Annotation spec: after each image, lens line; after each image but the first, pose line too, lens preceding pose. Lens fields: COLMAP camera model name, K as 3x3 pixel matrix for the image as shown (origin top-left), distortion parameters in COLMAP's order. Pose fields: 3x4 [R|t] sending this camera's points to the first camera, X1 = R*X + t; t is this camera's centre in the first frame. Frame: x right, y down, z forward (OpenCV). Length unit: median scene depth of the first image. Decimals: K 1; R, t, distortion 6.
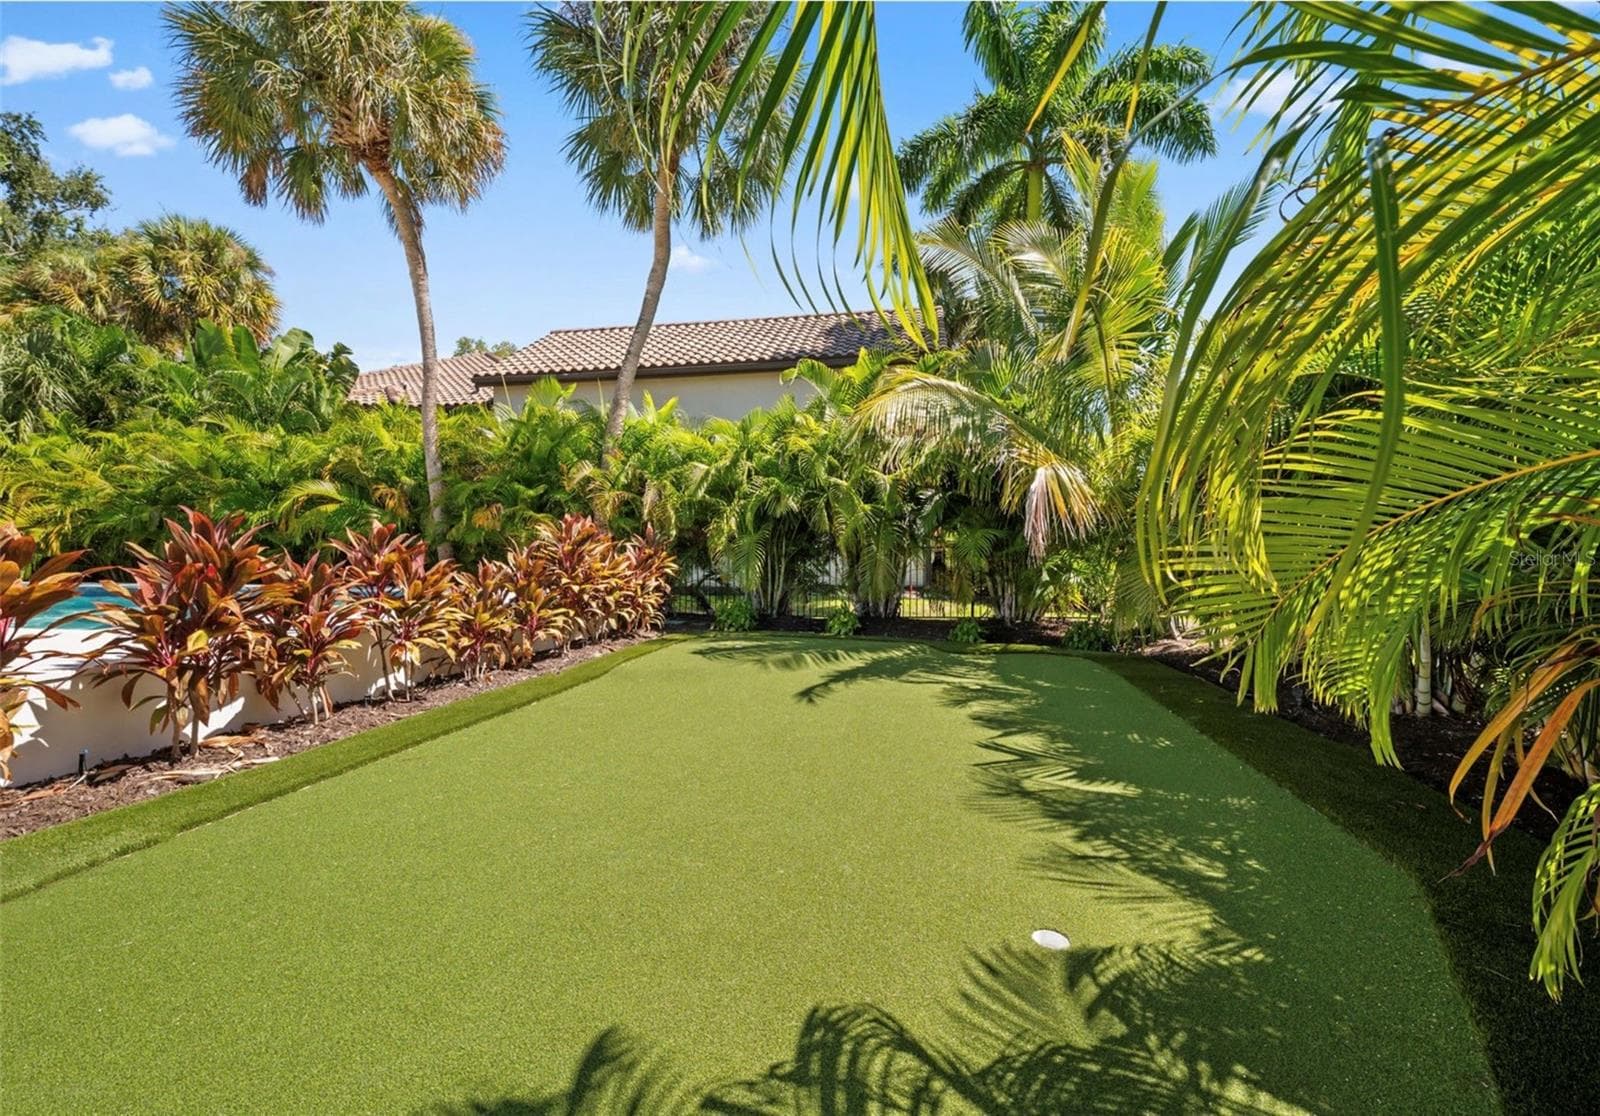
lens RADIAL K [[672.3, 0, 800.0], [0, 672.3, 558.0], [0, 0, 1]] dist [0.000104, -0.000003]
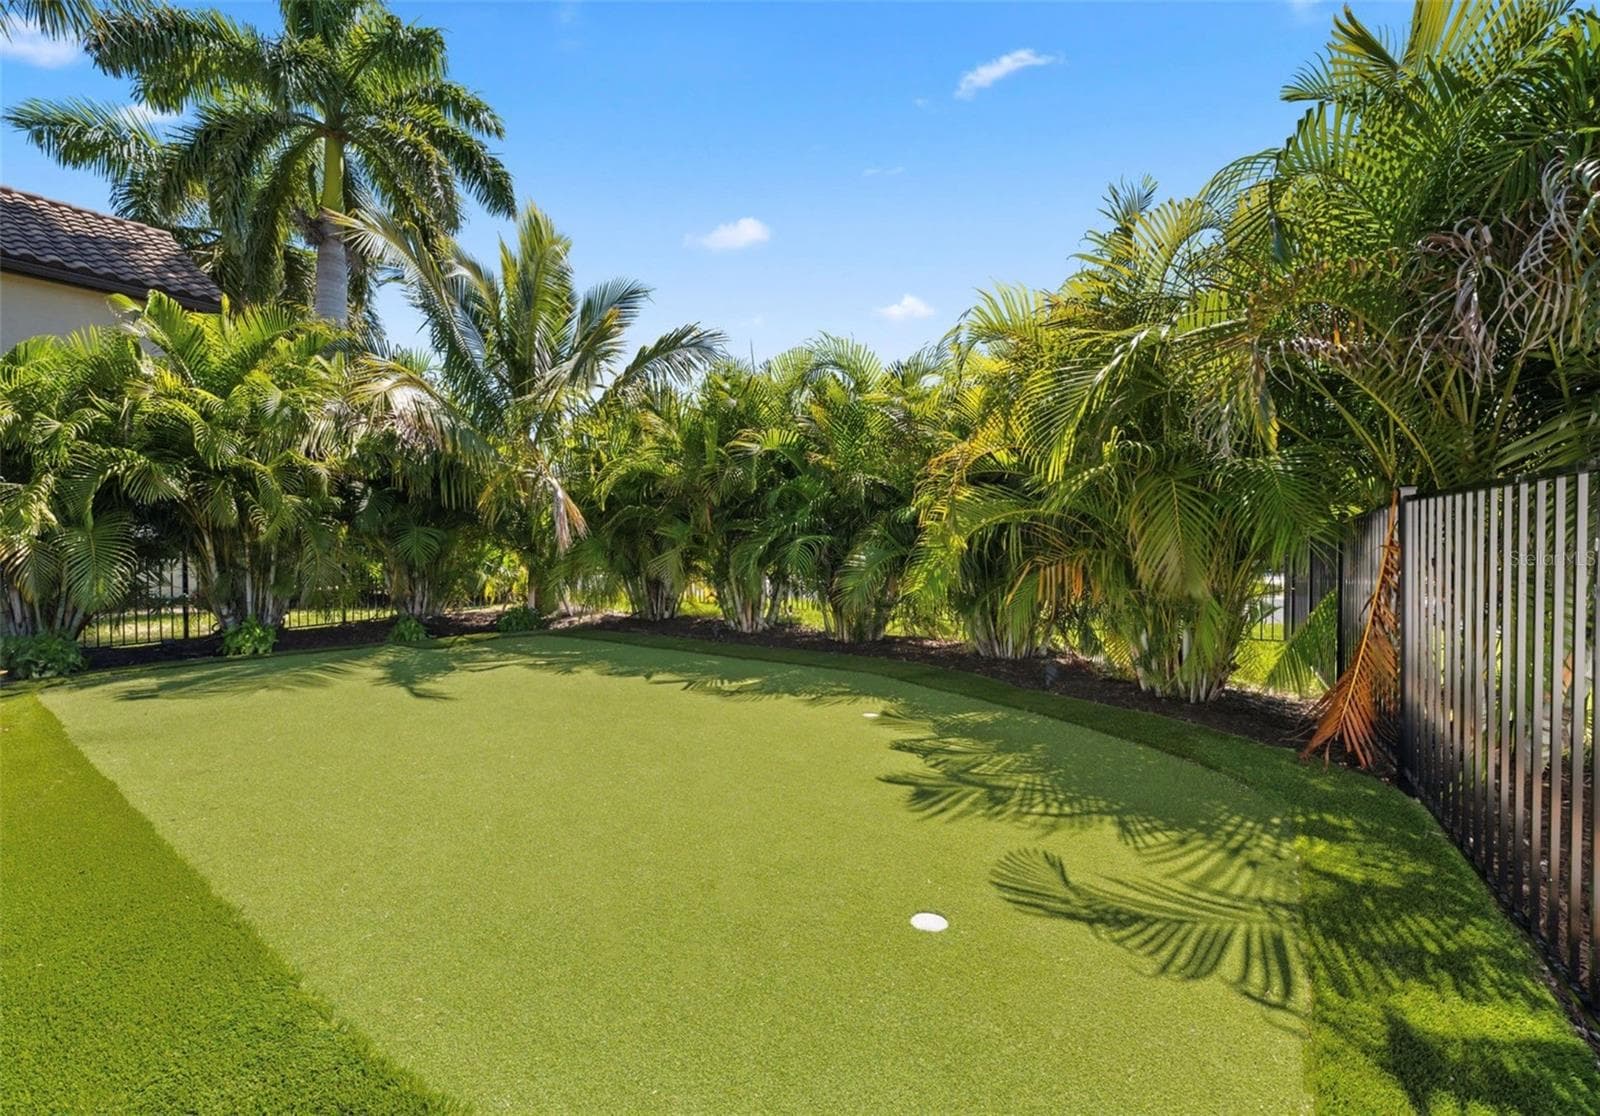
lens RADIAL K [[672.3, 0, 800.0], [0, 672.3, 558.0], [0, 0, 1]] dist [0.000104, -0.000003]
pose [[0.392292, -0.020242, 0.919618, -0.427312], [0.024657, 0.999630, 0.011485, 0.005522], [-0.919510, 0.018170, 0.392646, 0.082788]]
